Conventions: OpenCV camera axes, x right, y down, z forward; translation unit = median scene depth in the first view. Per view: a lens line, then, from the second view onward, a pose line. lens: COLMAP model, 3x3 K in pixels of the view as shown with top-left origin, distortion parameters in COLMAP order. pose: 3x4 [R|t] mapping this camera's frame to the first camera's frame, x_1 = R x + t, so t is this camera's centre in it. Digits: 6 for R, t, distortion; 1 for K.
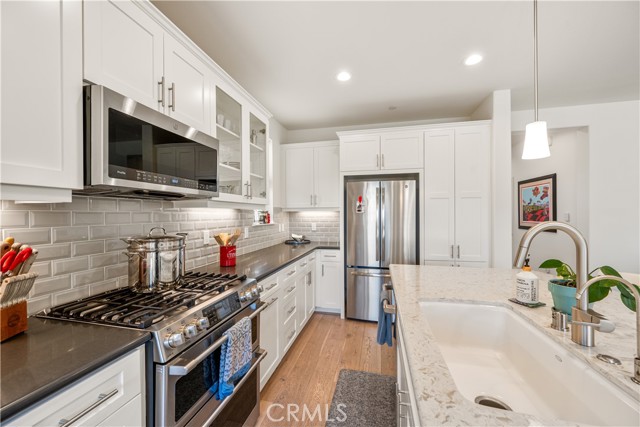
lens RADIAL K [[251.2, 0, 322.0], [0, 251.2, 215.0], [0, 0, 1]] dist [-0.000830, -0.000138]
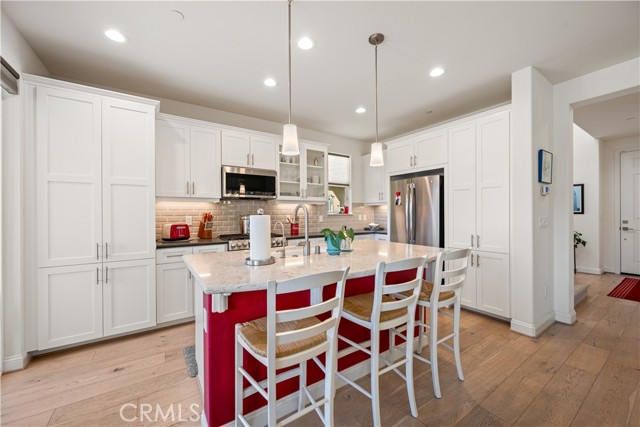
lens RADIAL K [[251.2, 0, 322.0], [0, 251.2, 215.0], [0, 0, 1]] dist [-0.000830, -0.000138]
pose [[0.734424, 0.006038, -0.678664, 0.805640], [0.000262, 0.999958, 0.009180, 0.031314], [0.678691, -0.006919, 0.734391, -0.187953]]
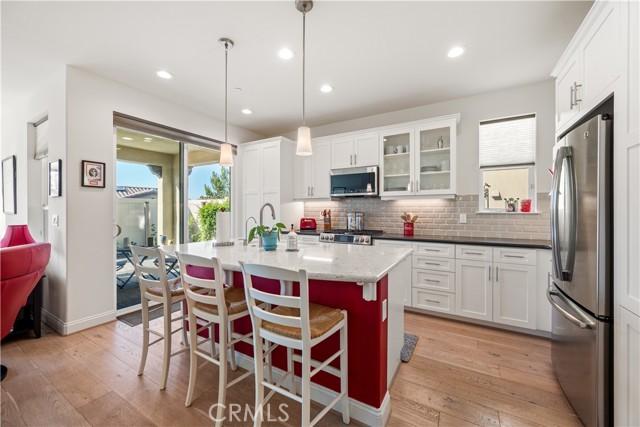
lens RADIAL K [[249.6, 0, 320.8], [0, 249.6, 212.9], [0, 0, 1]] dist [0.000432, -0.000046]
pose [[-0.295363, 0.007267, -0.955357, 1.004083], [-0.001426, 0.999967, 0.008047, 0.036421], [0.955384, 0.003739, -0.295343, 0.712847]]
